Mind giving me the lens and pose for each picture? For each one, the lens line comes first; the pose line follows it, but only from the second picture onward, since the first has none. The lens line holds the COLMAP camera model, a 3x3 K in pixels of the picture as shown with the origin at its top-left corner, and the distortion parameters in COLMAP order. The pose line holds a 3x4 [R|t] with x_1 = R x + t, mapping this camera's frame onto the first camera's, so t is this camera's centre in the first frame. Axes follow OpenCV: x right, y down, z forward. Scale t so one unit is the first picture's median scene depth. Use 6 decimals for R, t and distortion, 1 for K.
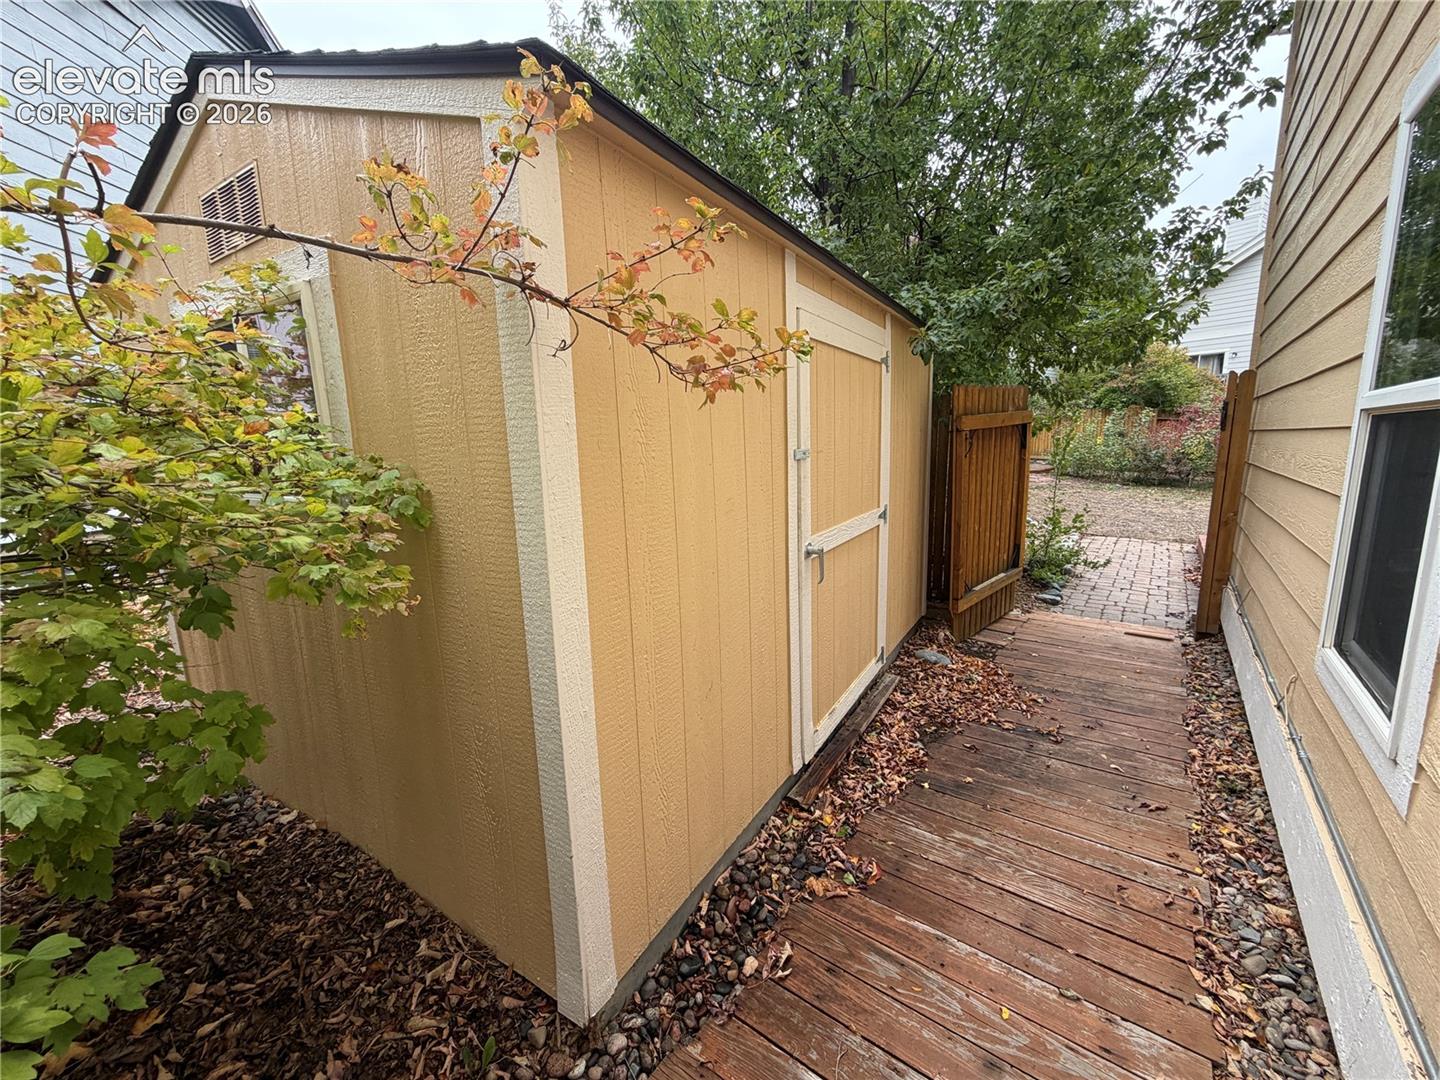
lens RADIAL K [[574.1, 0, 716.1], [0, 574.1, 541.4], [0, 0, 1]] dist [-0.001106, -0.000132]
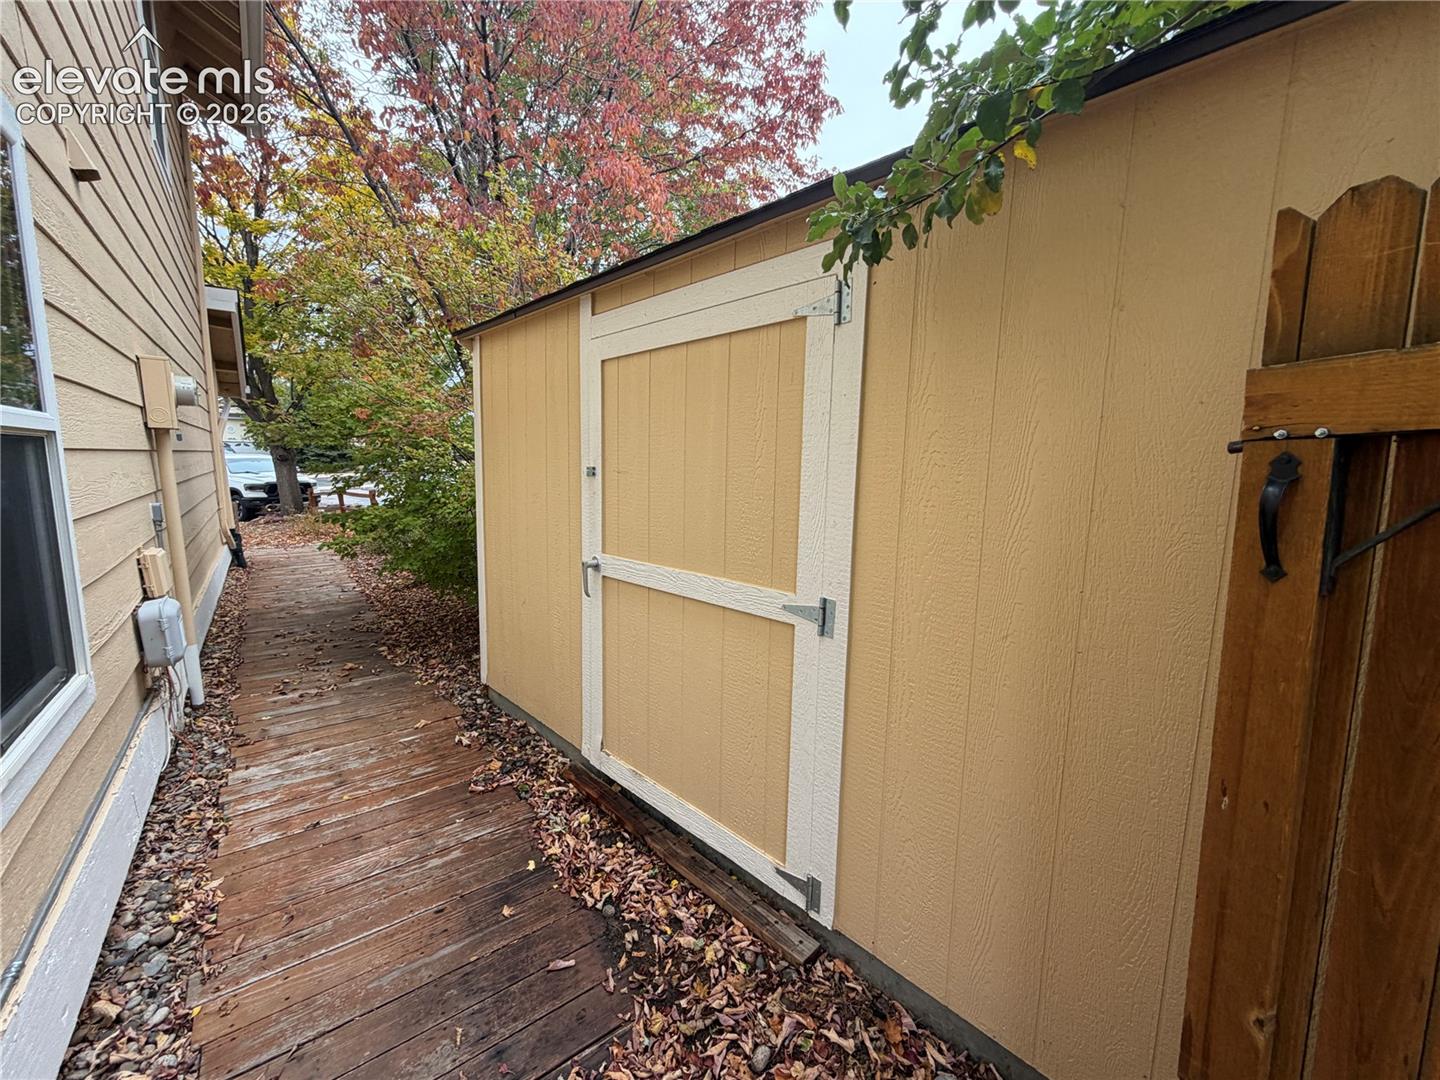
lens RADIAL K [[574.1, 0, 716.1], [0, 574.1, 541.4], [0, 0, 1]] dist [-0.001106, -0.000132]
pose [[-0.254219, 0.149580, -0.955510, 1.105693], [-0.177676, 0.963929, 0.198170, -0.270391], [0.950686, 0.220150, -0.218472, 1.434742]]
